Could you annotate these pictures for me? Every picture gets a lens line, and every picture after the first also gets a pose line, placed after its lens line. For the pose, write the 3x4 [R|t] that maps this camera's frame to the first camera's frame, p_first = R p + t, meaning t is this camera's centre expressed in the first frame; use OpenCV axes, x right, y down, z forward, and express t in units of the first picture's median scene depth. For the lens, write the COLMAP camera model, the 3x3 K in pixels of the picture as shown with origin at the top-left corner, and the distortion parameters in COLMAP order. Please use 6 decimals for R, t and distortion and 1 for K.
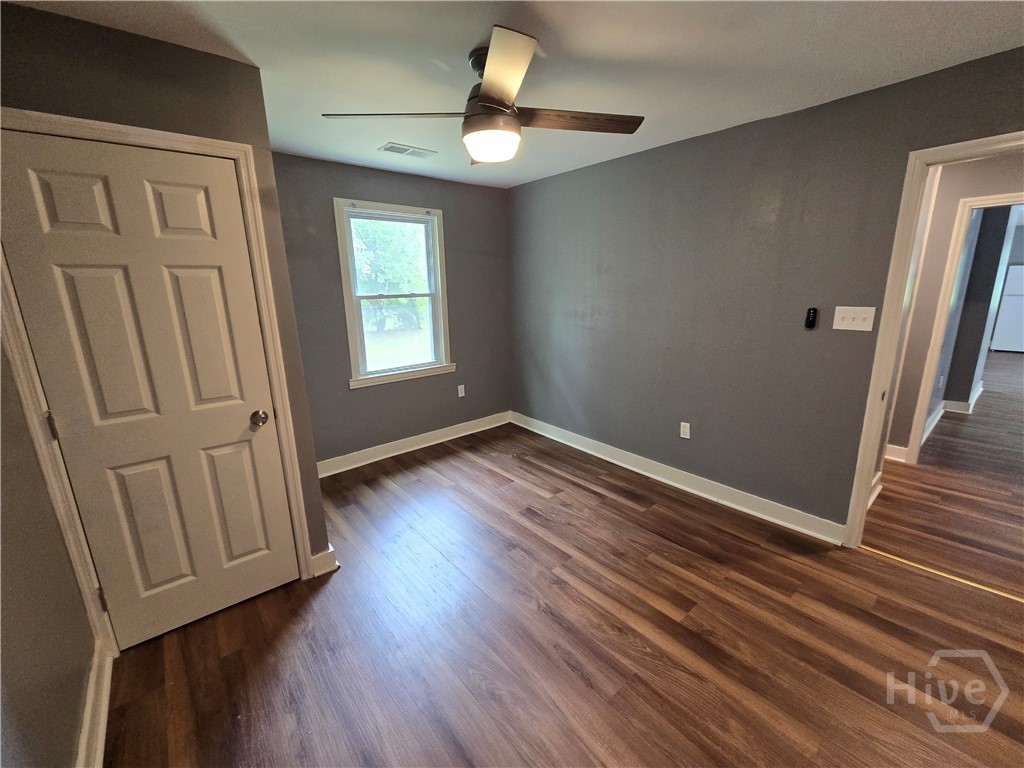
lens RADIAL K [[422.1, 0, 523.9], [0, 422.1, 380.4], [0, 0, 1]] dist [-0.001081, 0.001516]
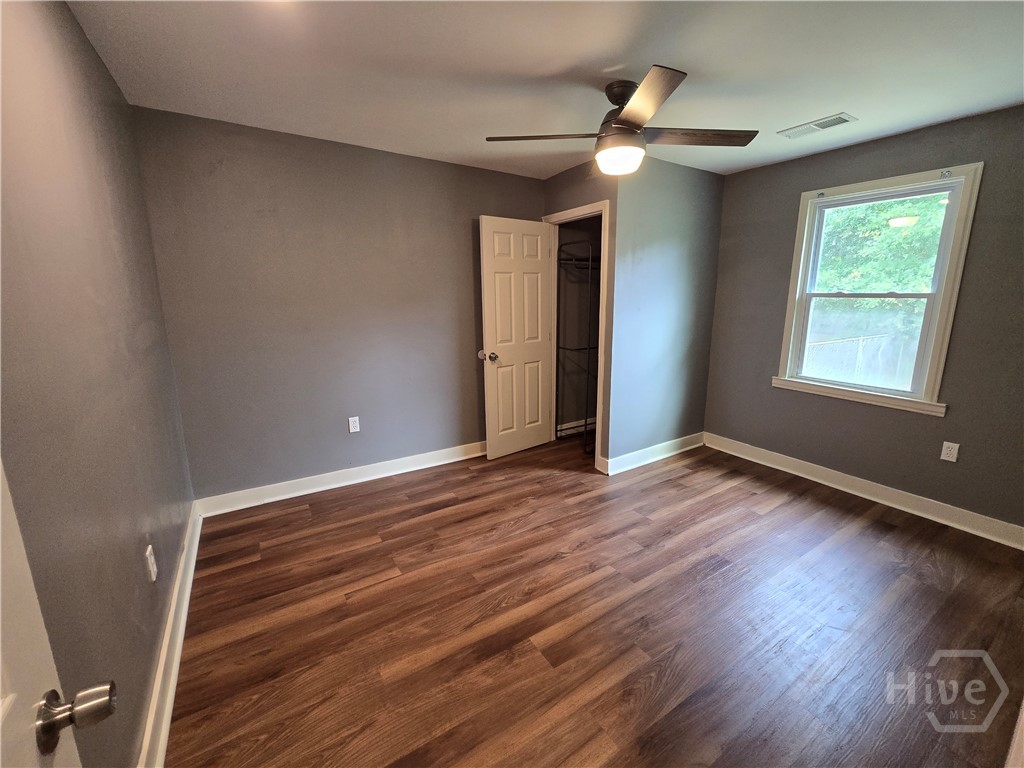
lens RADIAL K [[422.1, 0, 516.5], [0, 422.1, 379.2], [0, 0, 1]] dist [-0.001081, 0.001516]
pose [[-0.151523, 0.215330, -0.964714, 1.038260], [-0.221860, 0.943673, 0.245479, -0.172065], [0.963234, 0.251227, -0.095215, 0.830896]]
